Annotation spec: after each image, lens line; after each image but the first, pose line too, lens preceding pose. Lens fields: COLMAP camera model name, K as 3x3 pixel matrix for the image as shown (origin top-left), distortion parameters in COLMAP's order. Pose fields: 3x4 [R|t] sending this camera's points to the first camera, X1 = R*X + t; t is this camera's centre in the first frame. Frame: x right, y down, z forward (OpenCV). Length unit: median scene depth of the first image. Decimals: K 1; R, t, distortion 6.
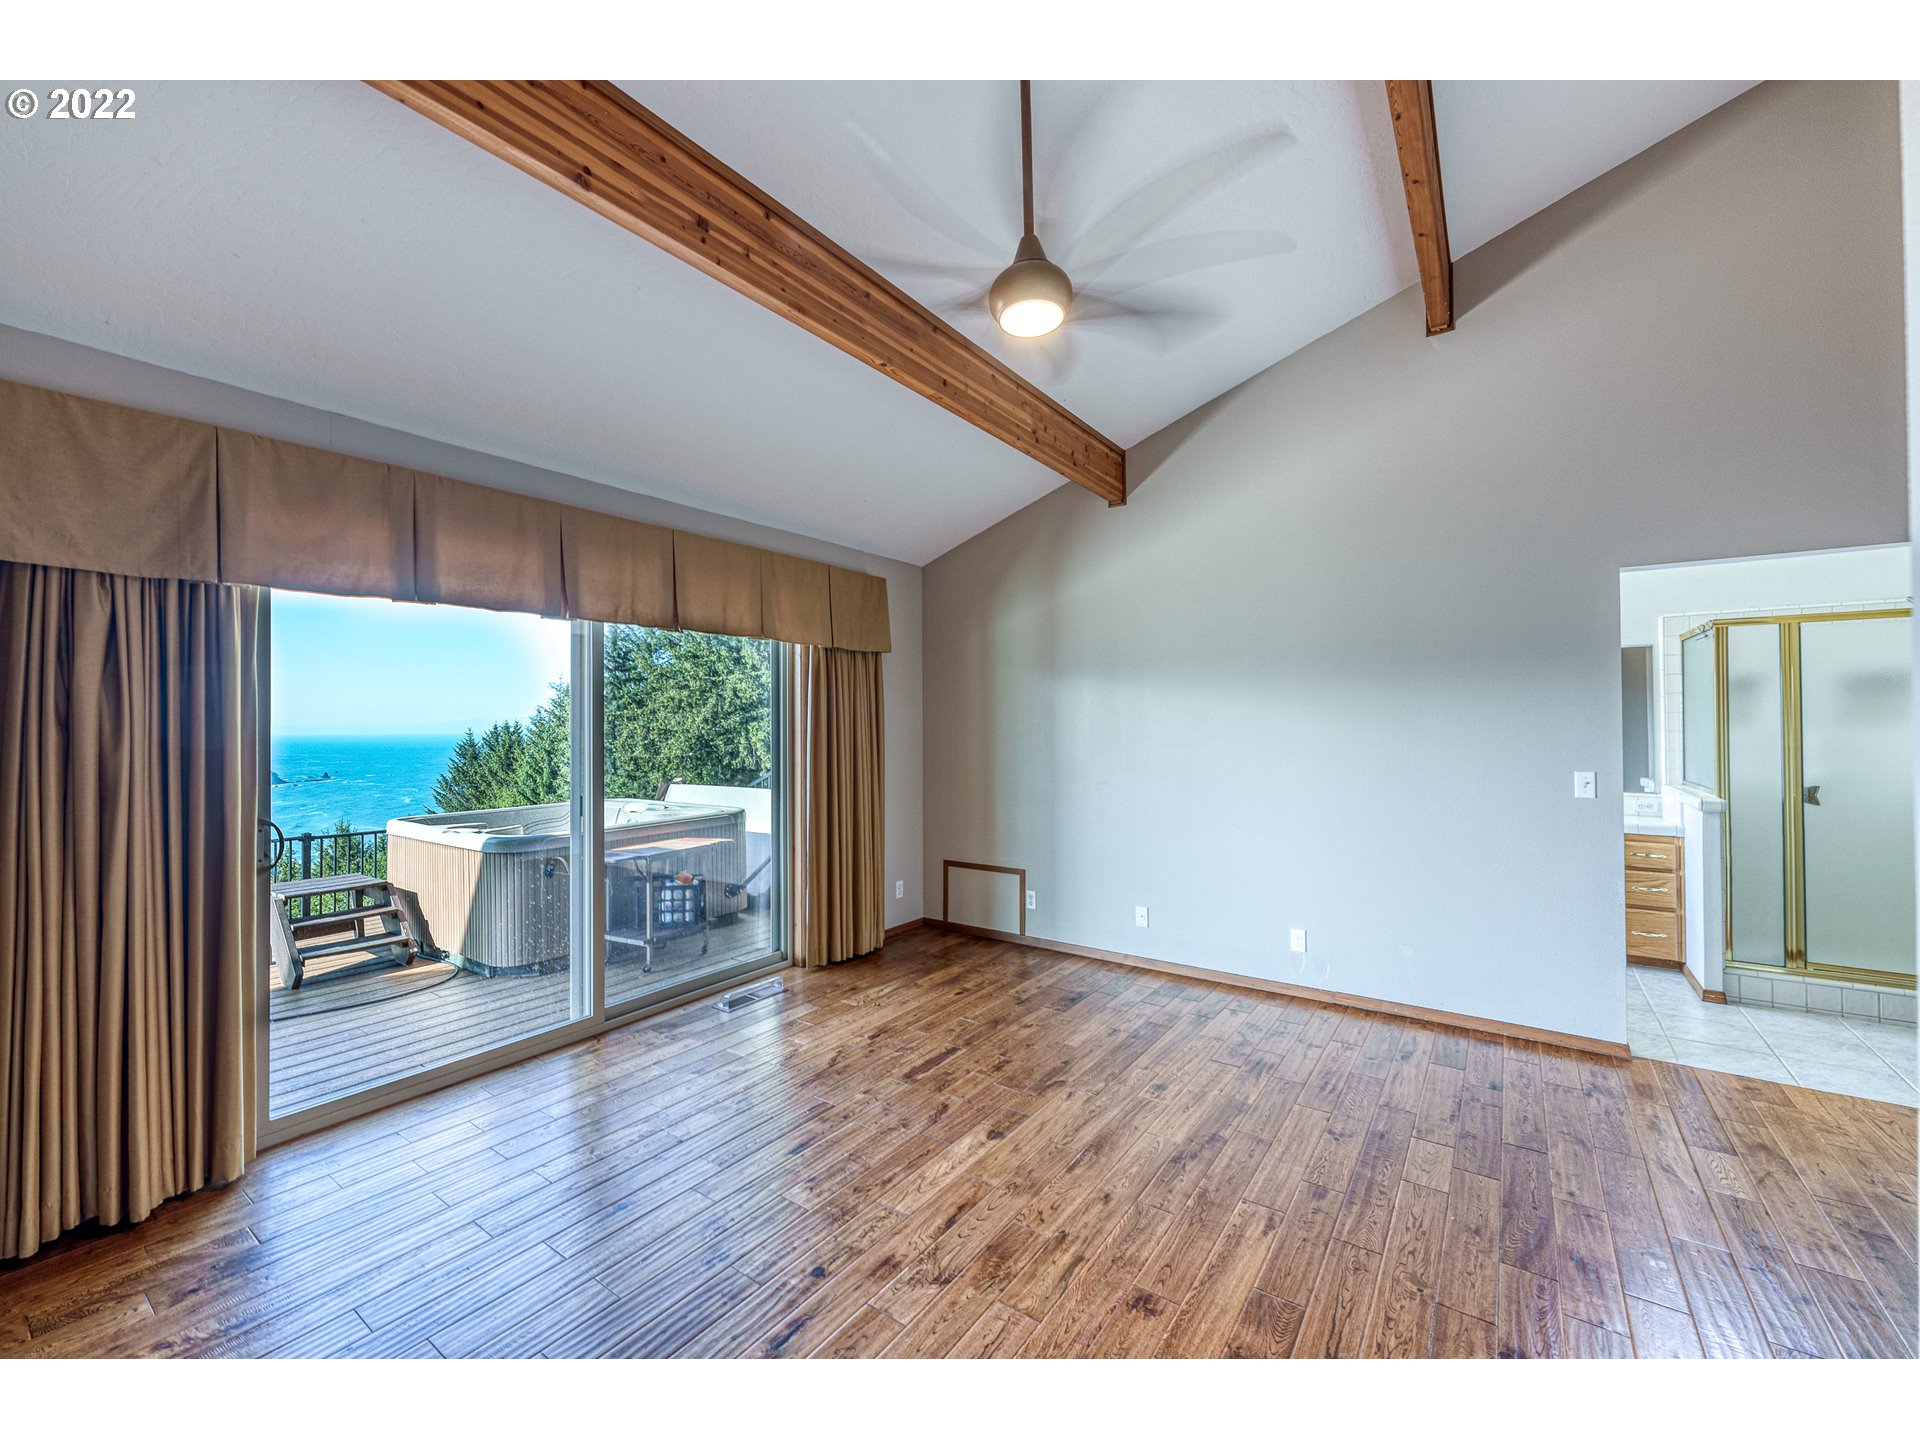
lens RADIAL K [[771.0, 0, 968.2], [0, 771.0, 724.4], [0, 0, 1]] dist [0.001196, 0.000092]
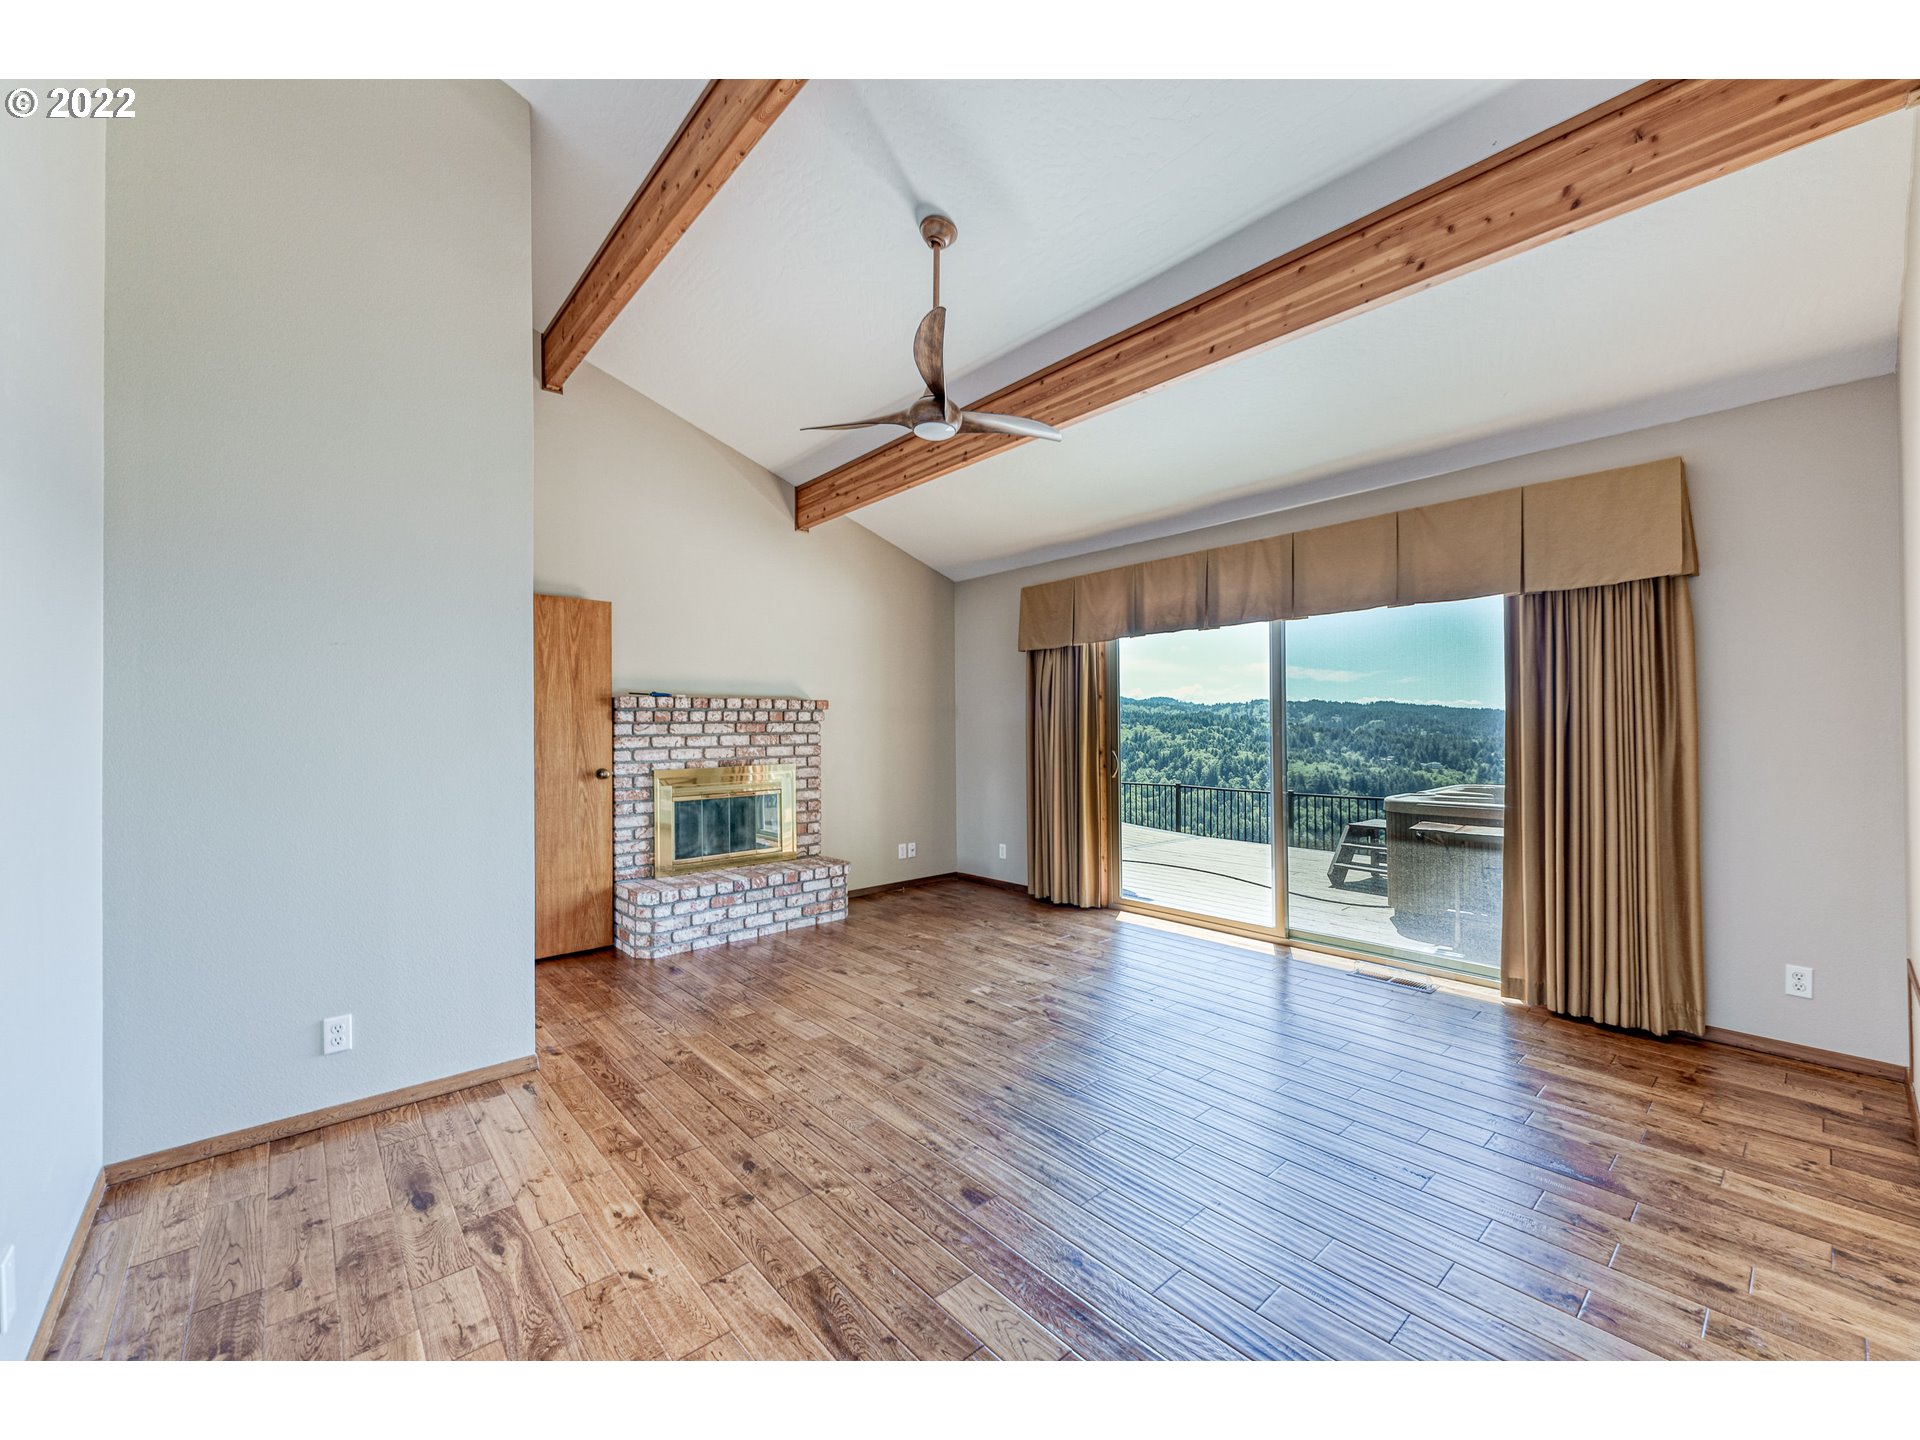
lens RADIAL K [[771.0, 0, 968.1], [0, 771.0, 721.8], [0, 0, 1]] dist [0.001196, 0.000092]
pose [[-0.234478, 0.009633, -0.972074, 0.789710], [0.018629, 0.999812, 0.005415, 0.017414], [0.971943, -0.016839, -0.234613, 0.721124]]
